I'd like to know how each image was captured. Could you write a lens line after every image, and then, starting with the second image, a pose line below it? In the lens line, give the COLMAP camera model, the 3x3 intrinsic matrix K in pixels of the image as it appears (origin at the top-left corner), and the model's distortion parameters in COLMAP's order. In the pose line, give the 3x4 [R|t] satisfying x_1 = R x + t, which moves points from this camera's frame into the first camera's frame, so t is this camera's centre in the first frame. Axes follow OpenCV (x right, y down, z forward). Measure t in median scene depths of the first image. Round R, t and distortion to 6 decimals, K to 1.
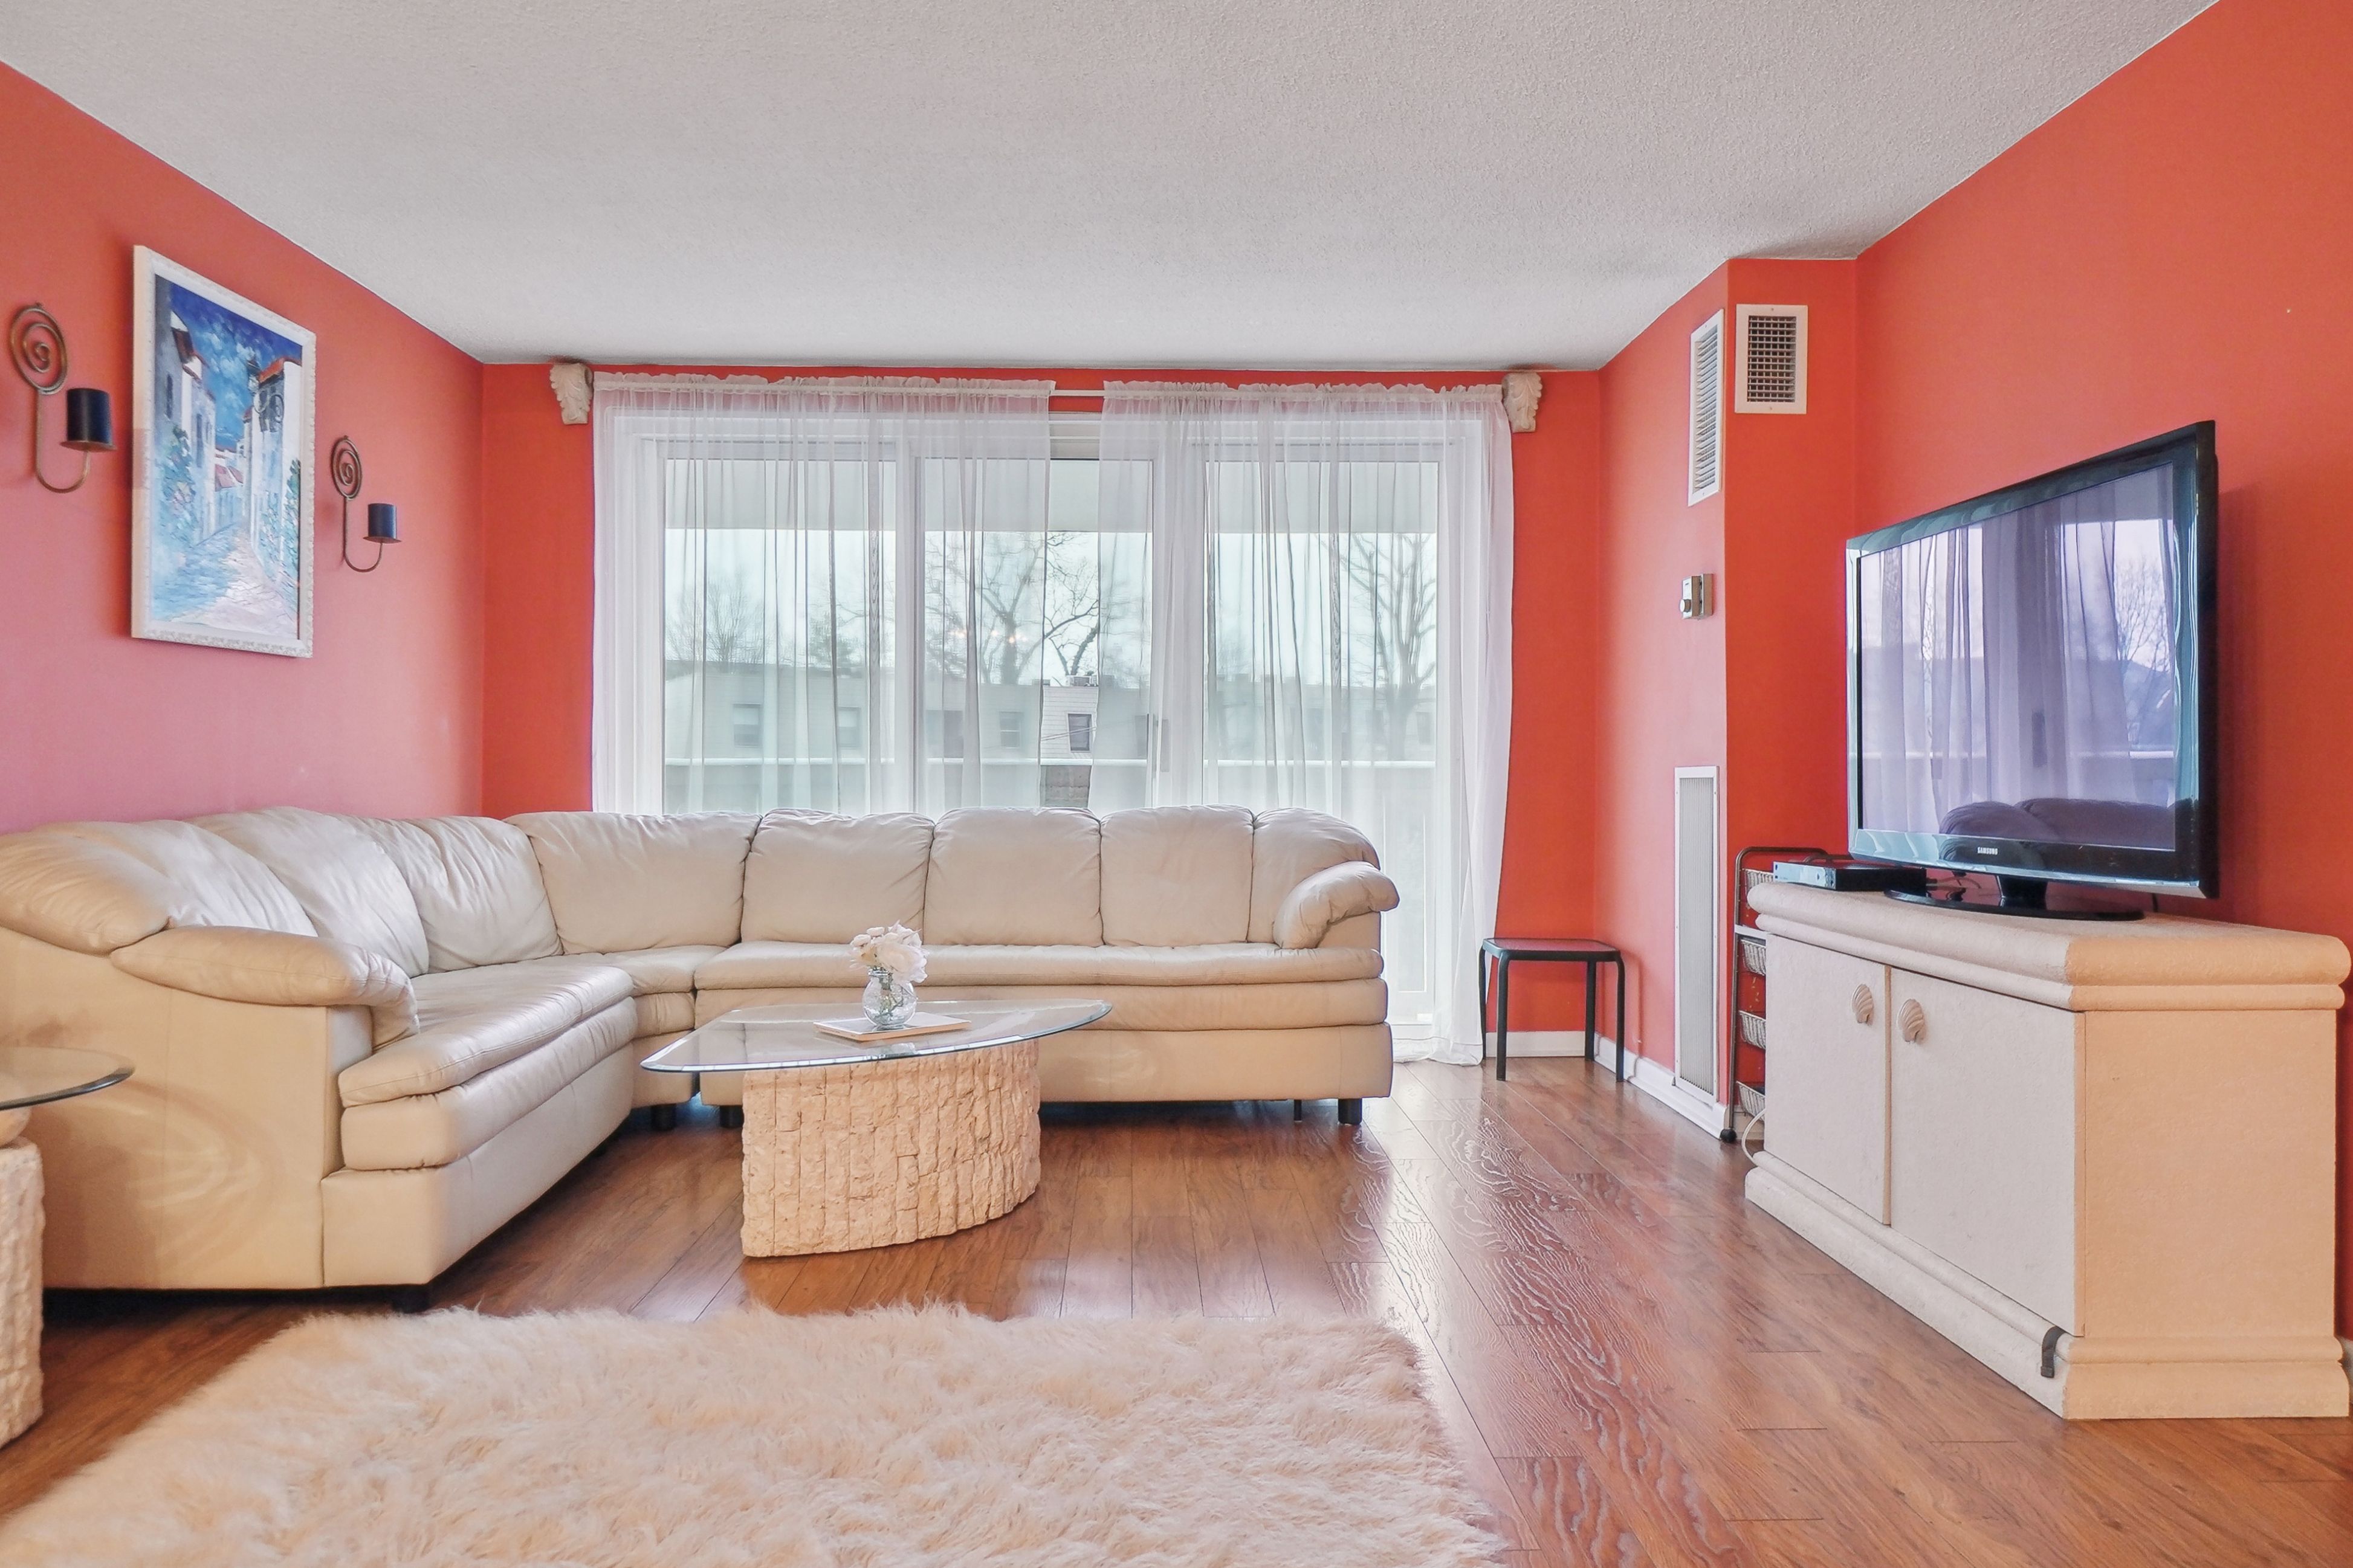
lens RADIAL K [[1579.1, 0, 1158.2], [0, 1579.1, 786.2], [0, 0, 1]] dist [0.003444, 0.001619]
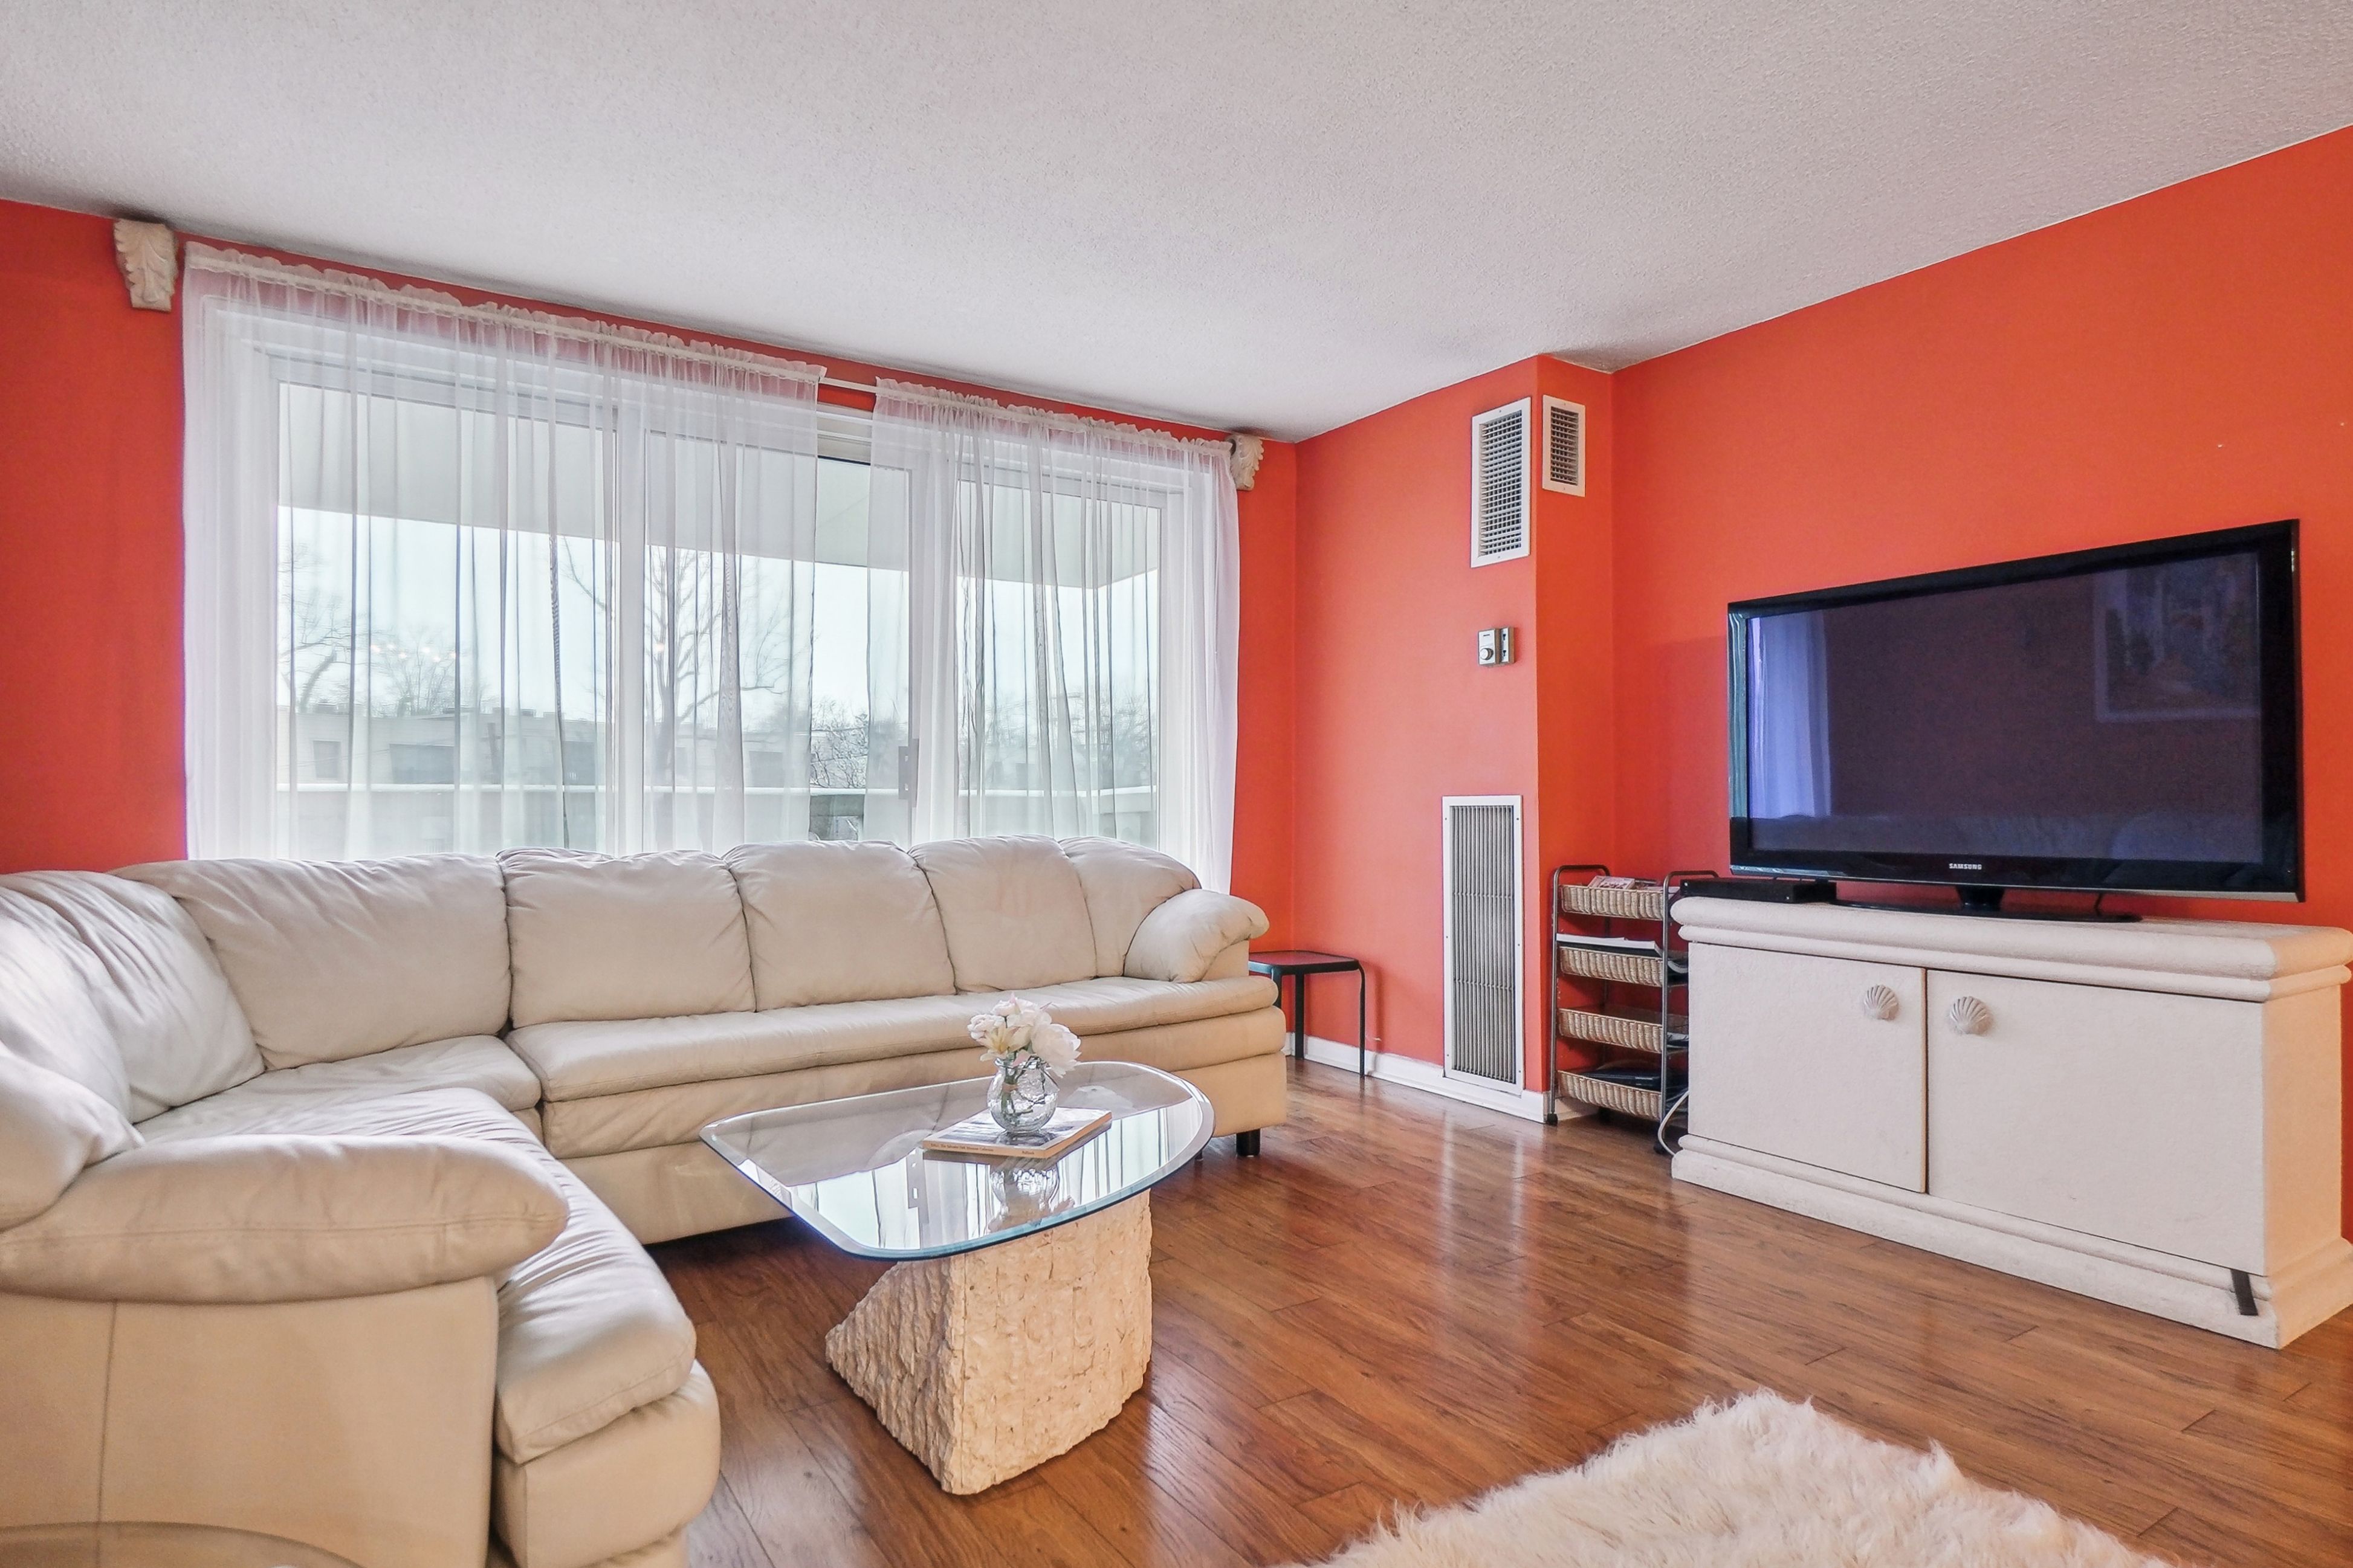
lens RADIAL K [[1277.1, 0, 1151.1], [0, 1277.1, 800.8], [0, 0, 1]] dist [0.010041, -0.005507]
pose [[0.853044, -0.001291, 0.521837, -0.345300], [0.005178, 0.999969, -0.005991, -0.004403], [-0.521813, 0.007813, 0.853024, 0.335954]]
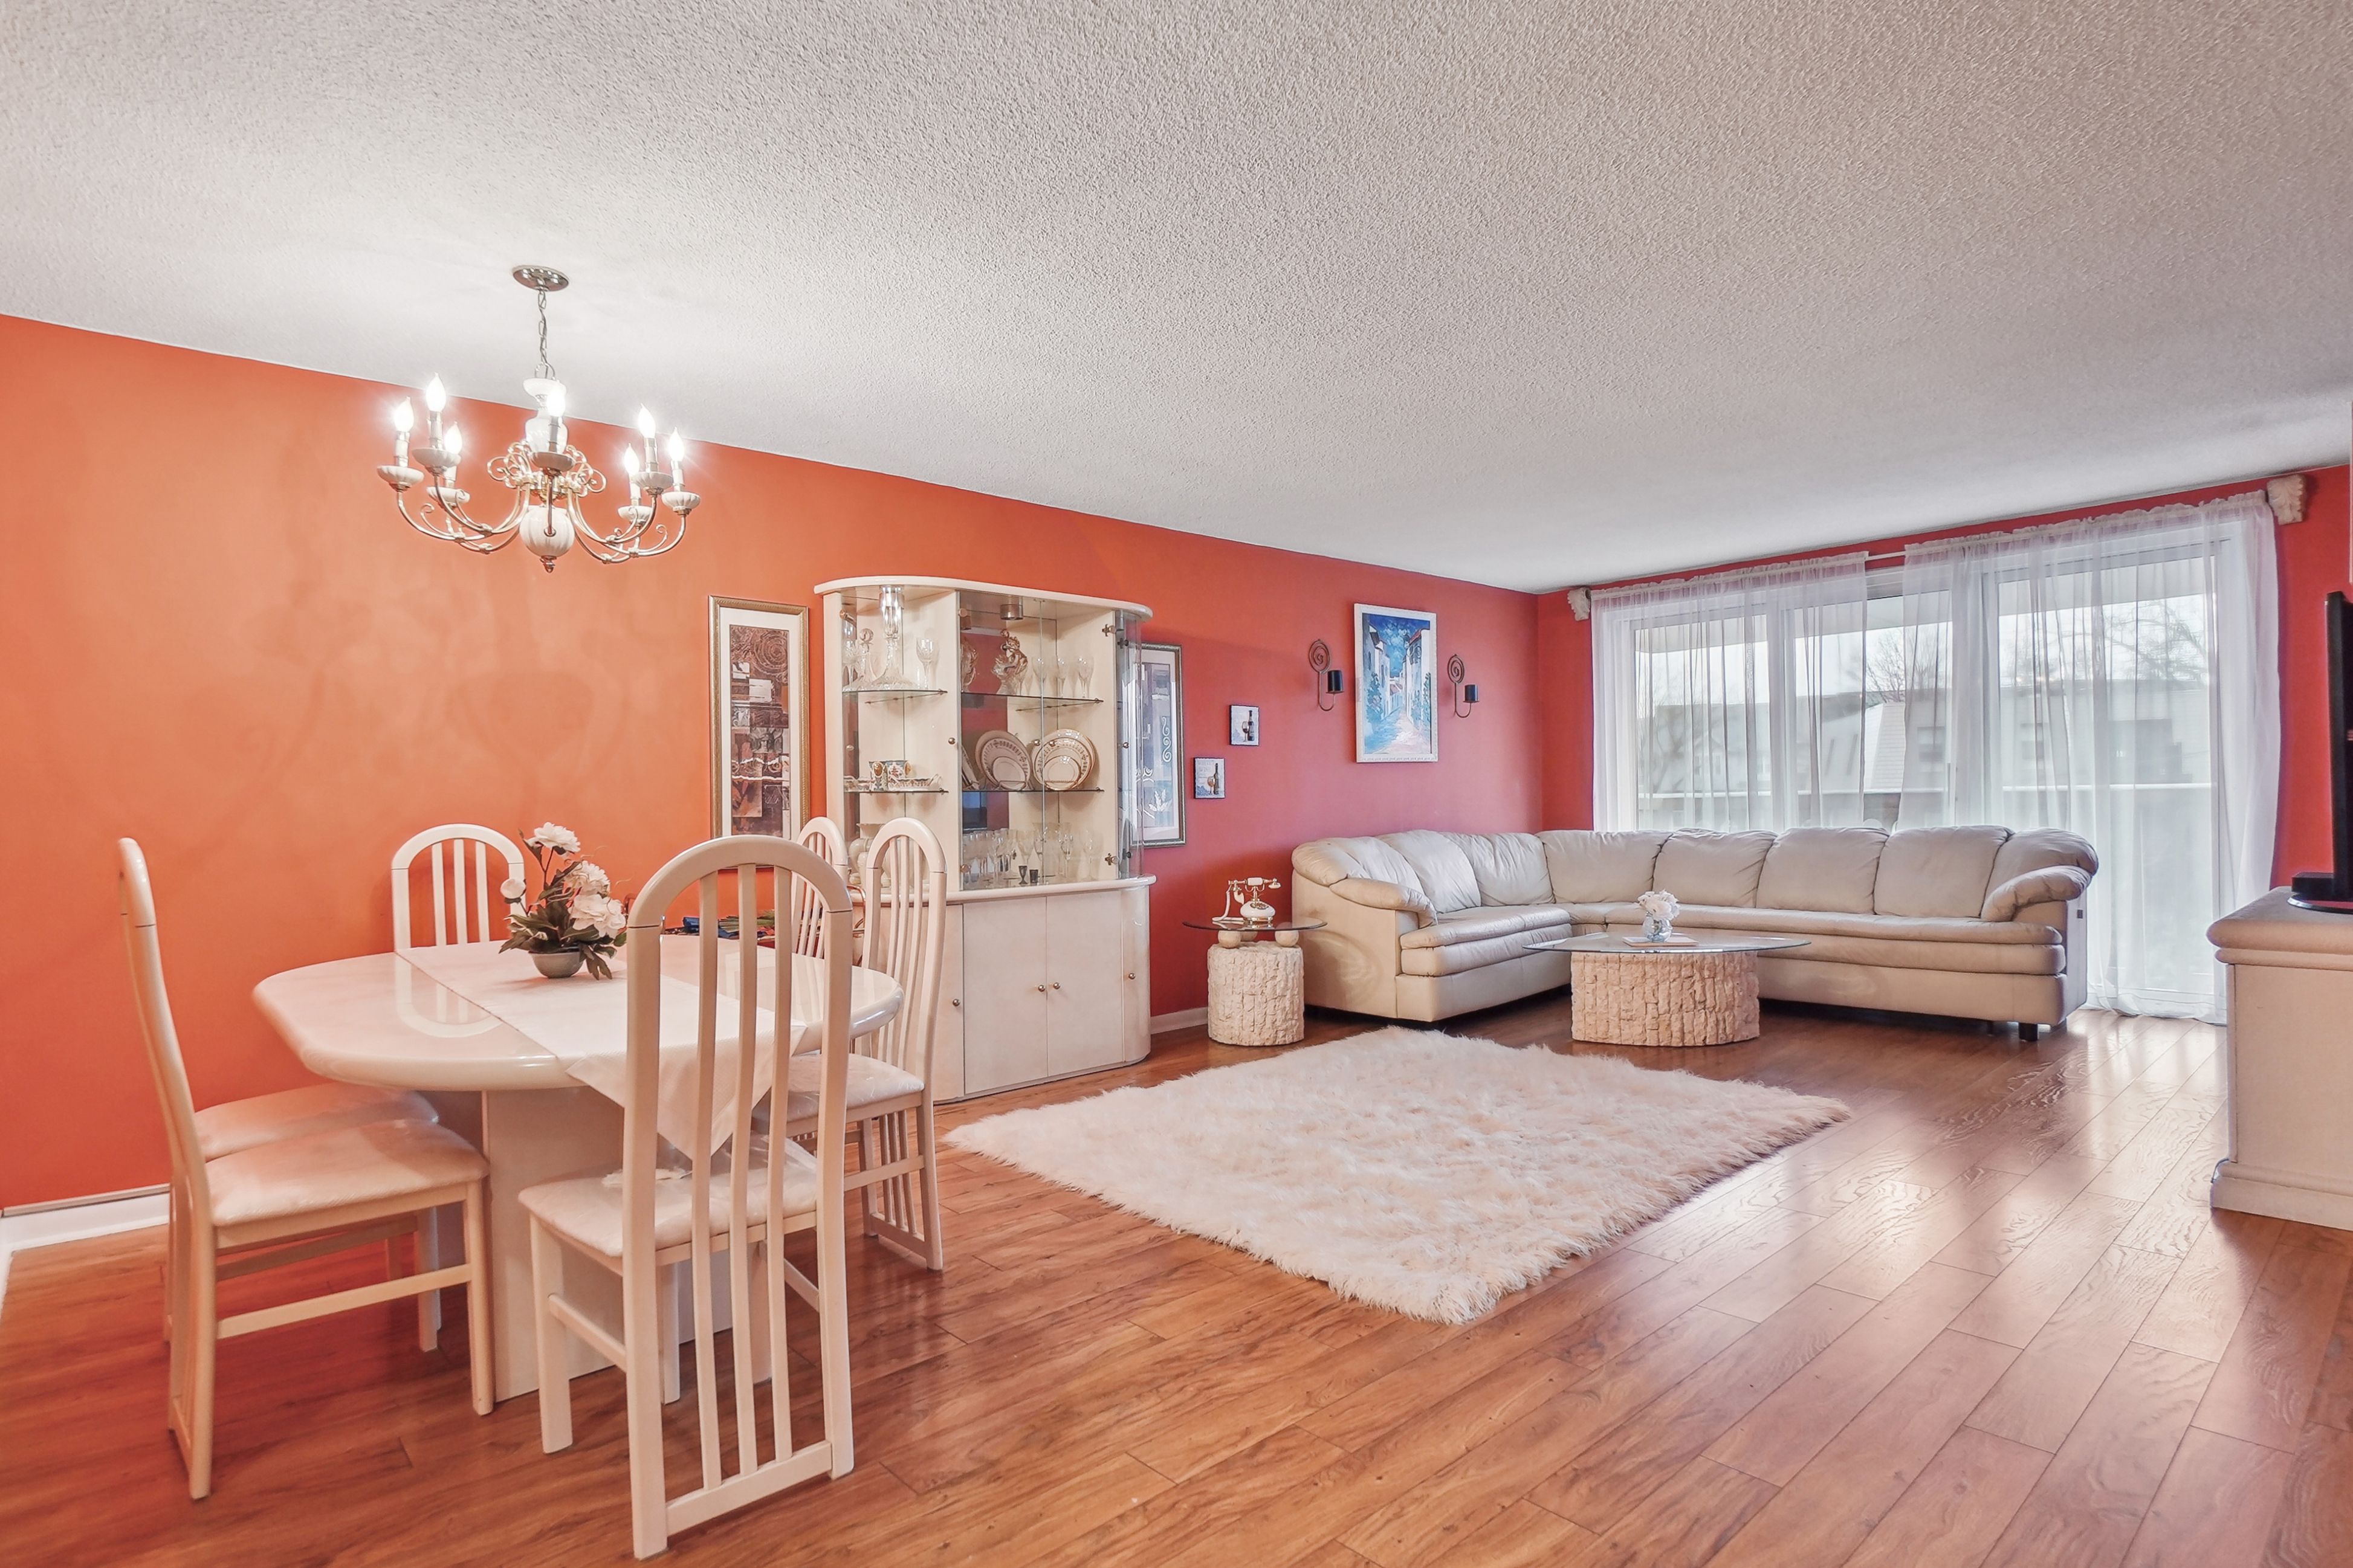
lens RADIAL K [[1179.5, 0, 1147.6], [0, 1179.5, 815.9], [0, 0, 1]] dist [0.002523, -0.003579]
pose [[0.647142, -0.008177, -0.762325, 0.427048], [0.020385, 0.999771, 0.006581, -0.022586], [0.762097, -0.019799, 0.647160, -0.348648]]
